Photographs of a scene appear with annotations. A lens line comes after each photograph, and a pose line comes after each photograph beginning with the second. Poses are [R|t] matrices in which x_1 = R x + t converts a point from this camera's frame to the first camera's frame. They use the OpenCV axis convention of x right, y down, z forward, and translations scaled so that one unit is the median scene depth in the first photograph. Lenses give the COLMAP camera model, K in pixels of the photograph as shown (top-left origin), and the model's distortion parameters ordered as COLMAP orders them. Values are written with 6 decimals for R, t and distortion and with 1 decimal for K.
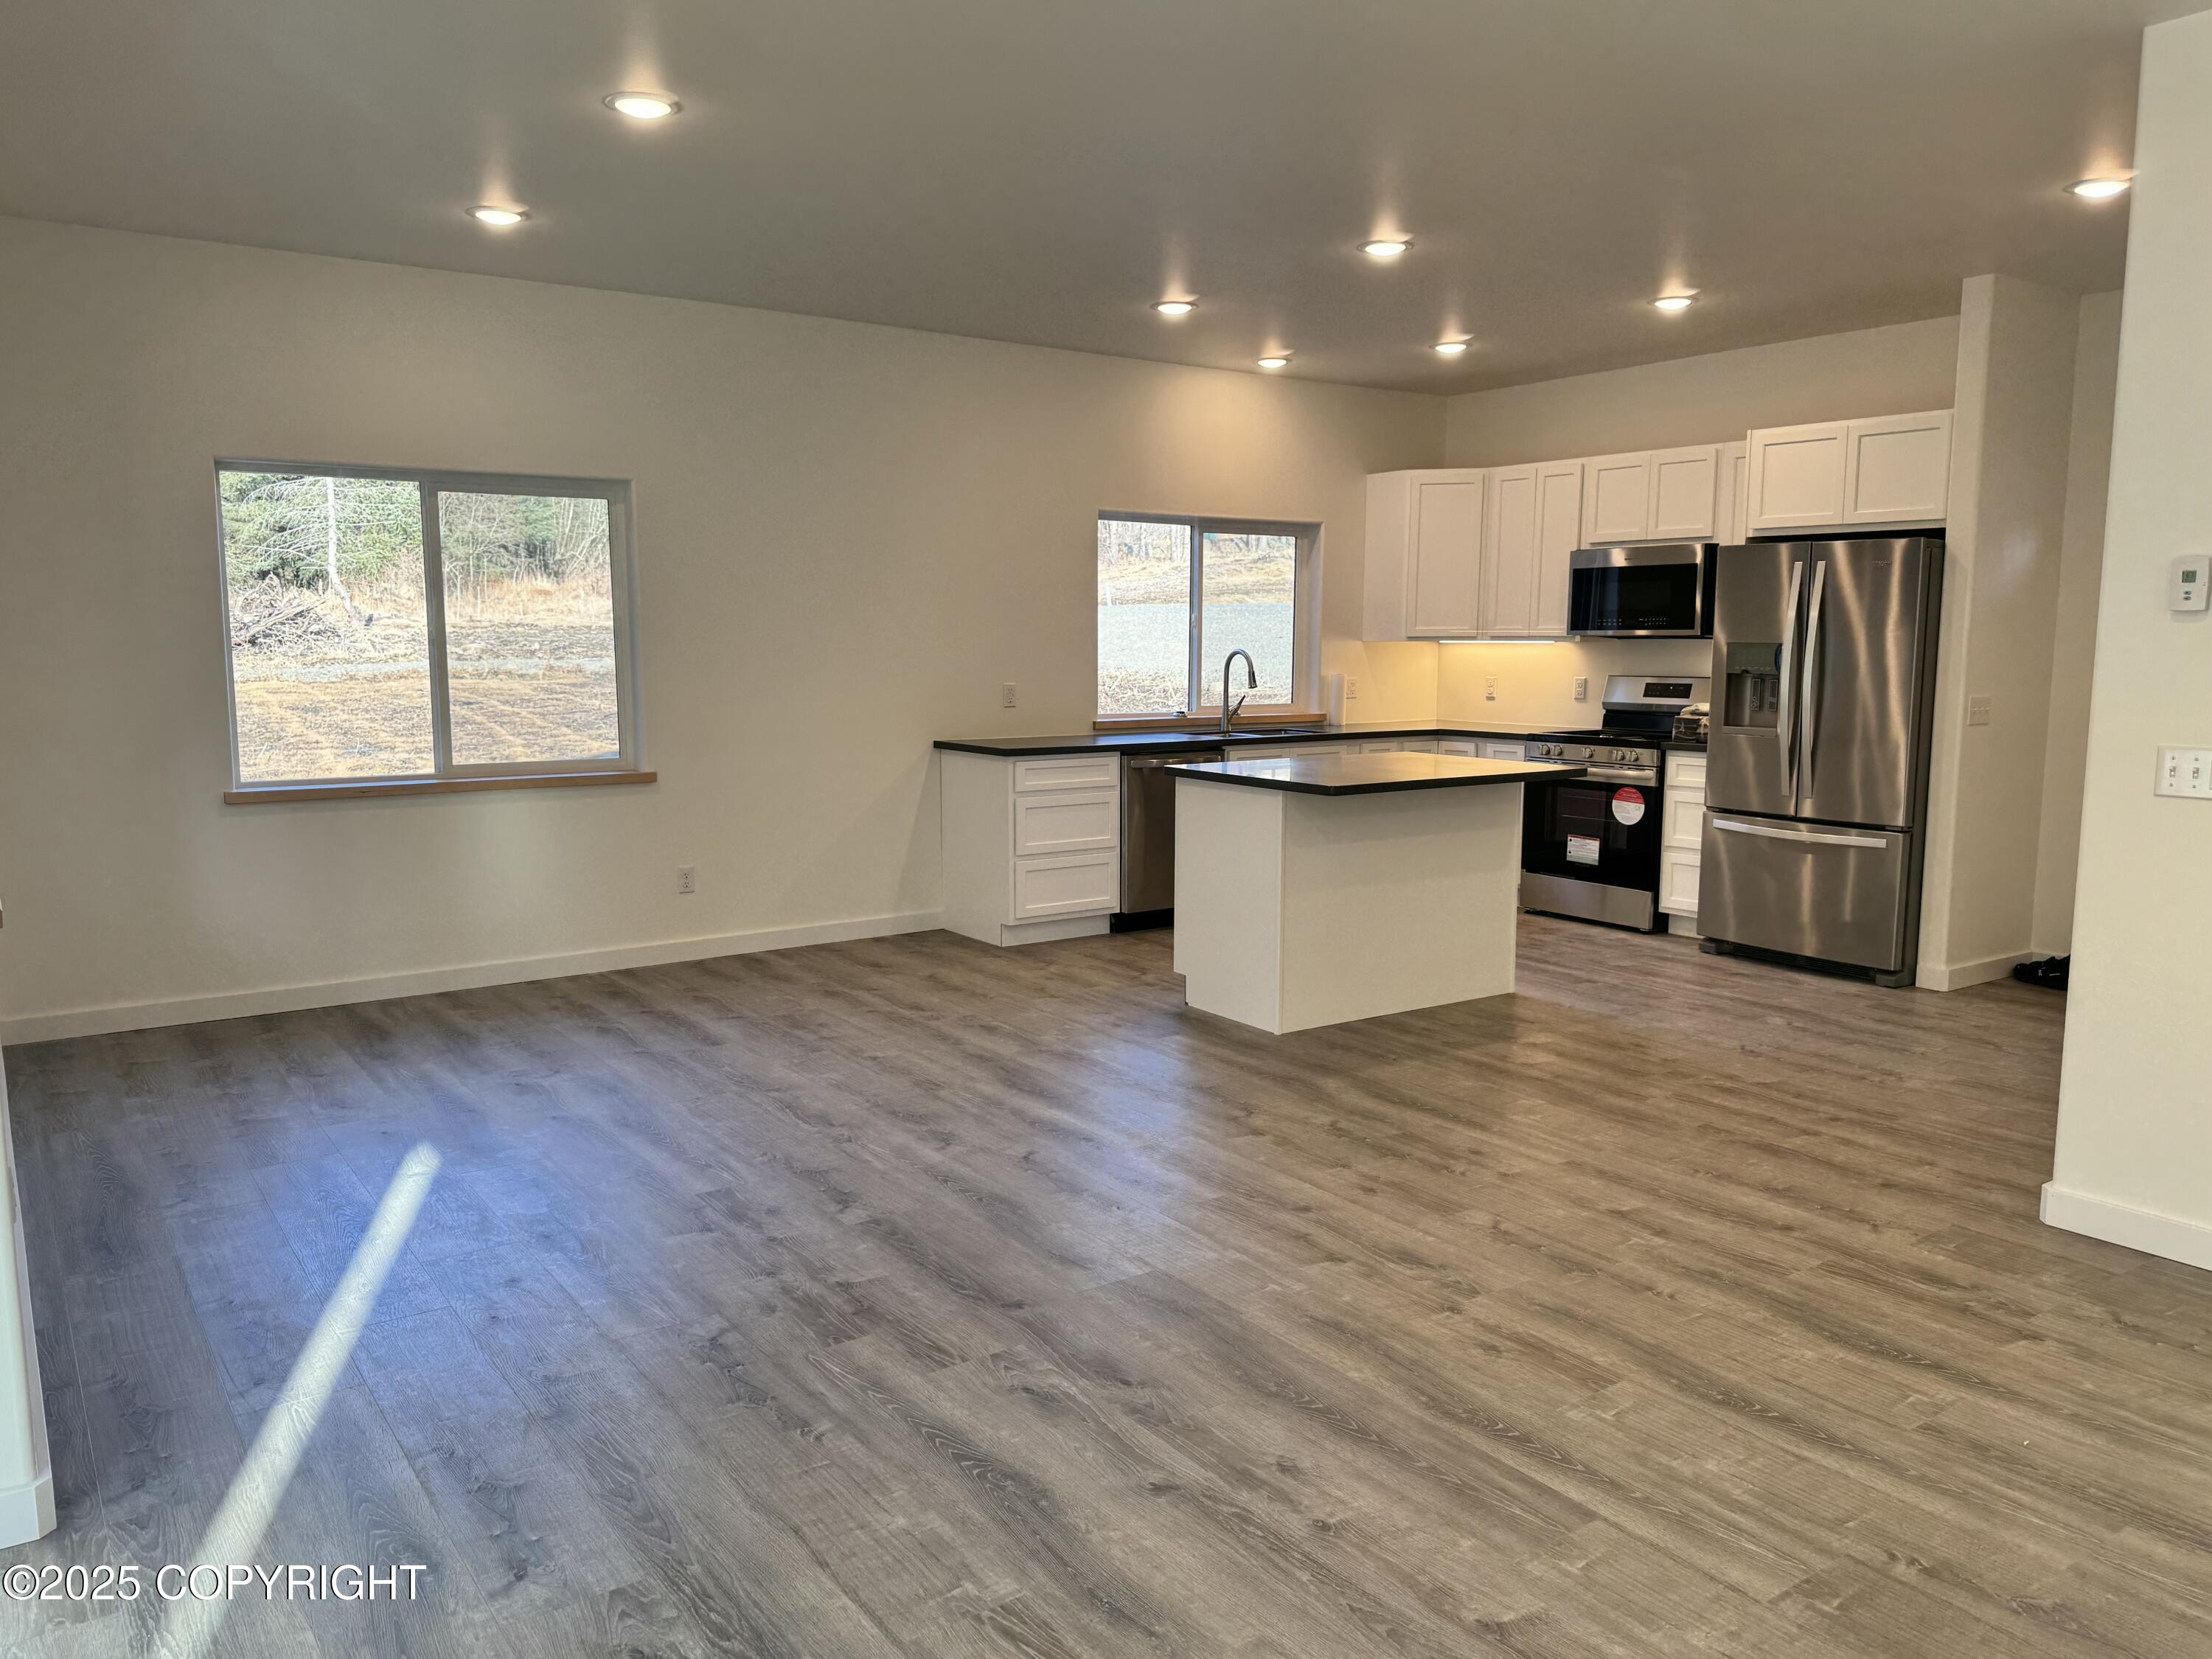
lens RADIAL K [[1593.0, 0, 1112.0], [0, 1593.0, 830.5], [0, 0, 1]] dist [0.012658, -0.016597]
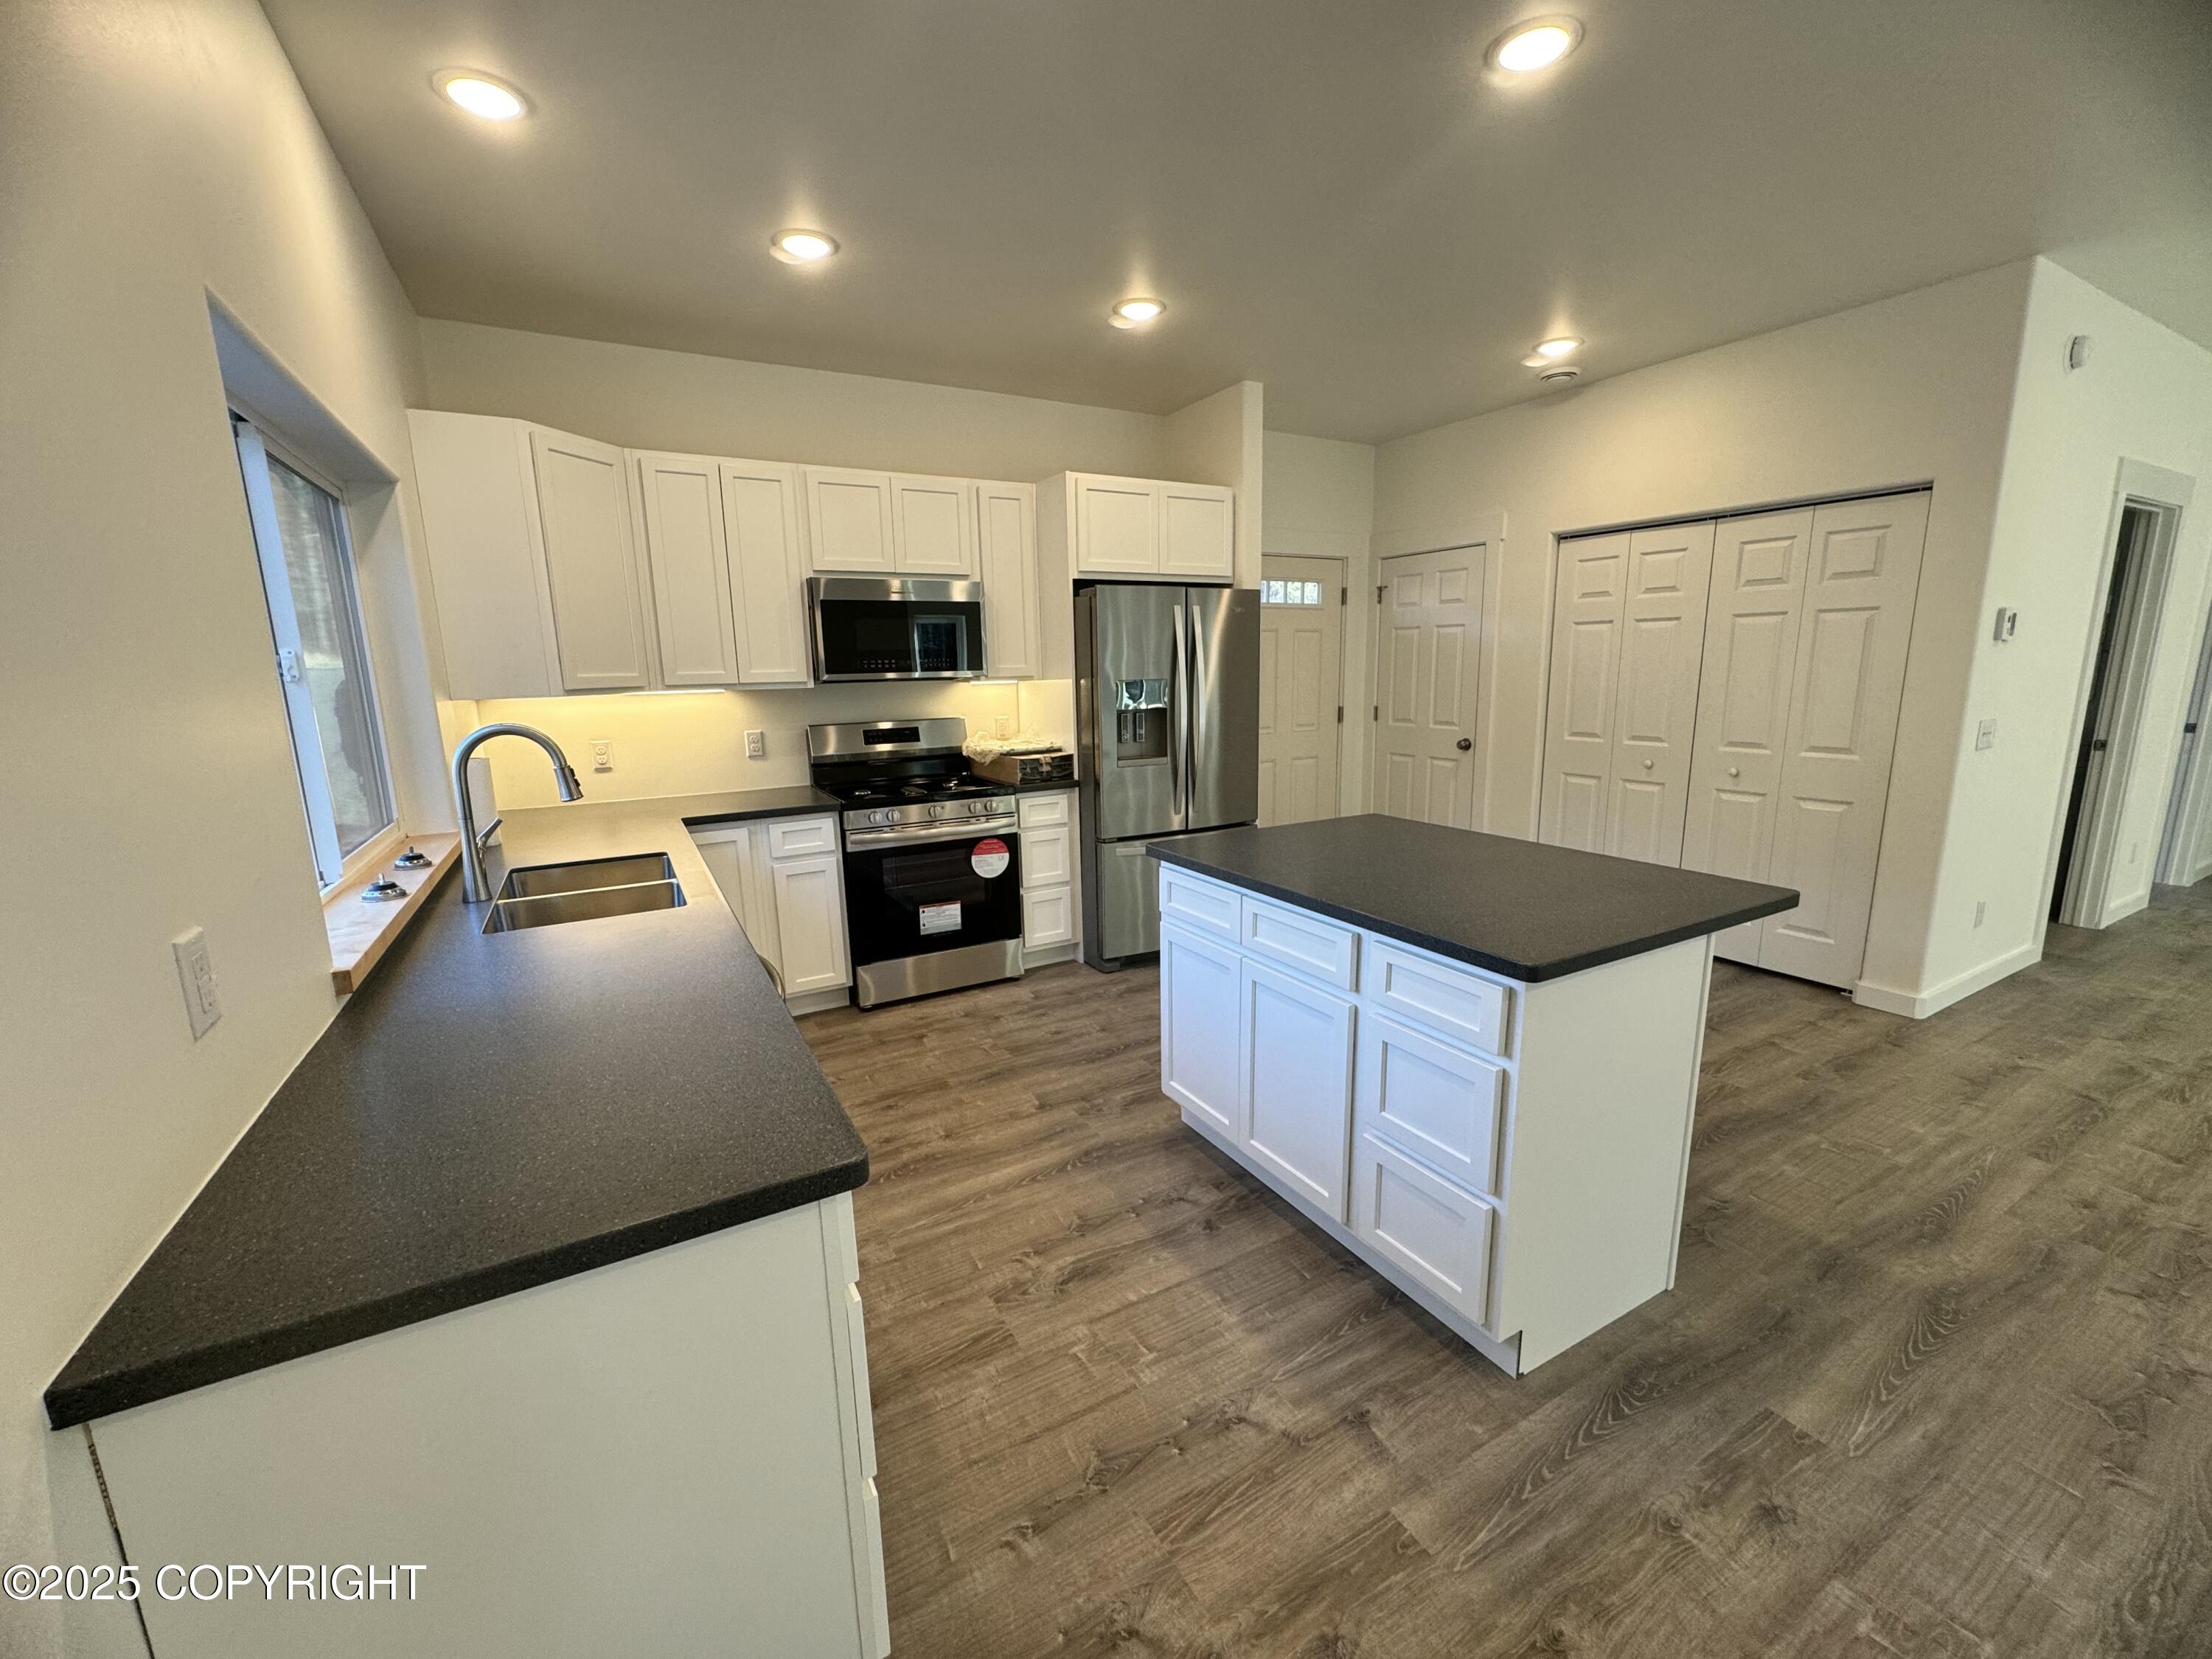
lens RADIAL K [[889.9, 0, 1110.8], [0, 889.9, 826.3], [0, 0, 1]] dist [-0.002196, 0.000974]
pose [[0.103706, -0.192356, 0.975830, -0.307767], [0.145959, 0.973442, 0.176373, -0.198556], [-0.983840, 0.124140, 0.129028, 1.462993]]
